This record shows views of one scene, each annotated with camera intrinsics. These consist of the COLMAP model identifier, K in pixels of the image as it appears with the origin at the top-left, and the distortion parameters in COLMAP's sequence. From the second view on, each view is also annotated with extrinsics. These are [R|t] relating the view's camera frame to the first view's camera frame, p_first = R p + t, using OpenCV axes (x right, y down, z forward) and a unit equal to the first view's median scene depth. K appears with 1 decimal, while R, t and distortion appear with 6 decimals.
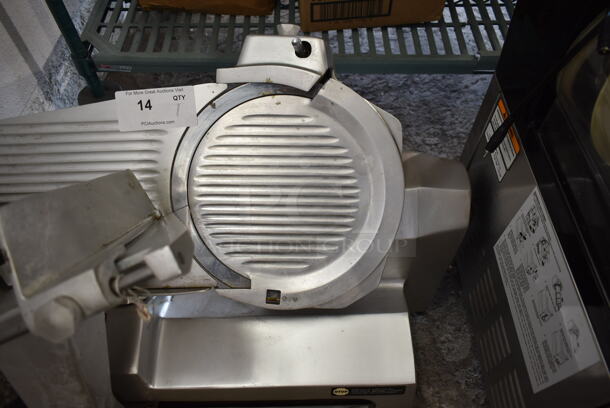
lens RADIAL K [[465.6, 0, 305.0], [0, 465.6, 204.0], [0, 0, 1]] dist [-0.024061, 0.008705]
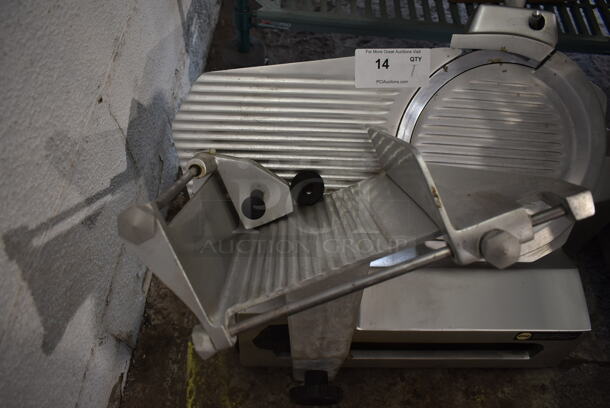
lens RADIAL K [[465.6, 0, 305.0], [0, 465.6, 204.0], [0, 0, 1]] dist [-0.024061, 0.008705]
pose [[0.996867, 0.044958, 0.065073, -0.562525], [-0.048961, 0.996918, 0.061291, 0.046876], [-0.062117, -0.064285, 0.995996, -0.058706]]
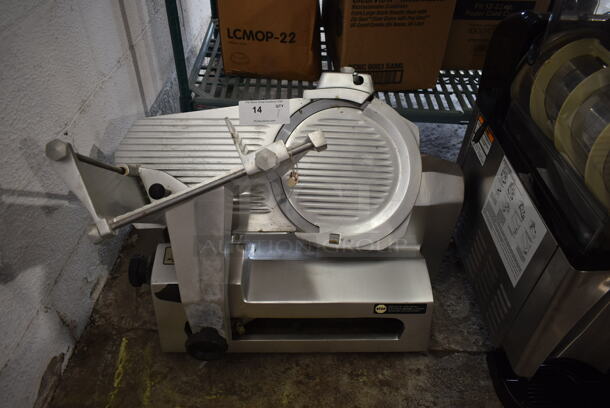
lens RADIAL K [[465.6, 0, 305.0], [0, 465.6, 204.0], [0, 0, 1]] dist [-0.024061, 0.008705]
pose [[0.998983, 0.033144, 0.030558, -0.215979], [-0.024979, 0.971231, -0.236825, 0.457081], [-0.037528, 0.235821, 0.971072, -0.453238]]
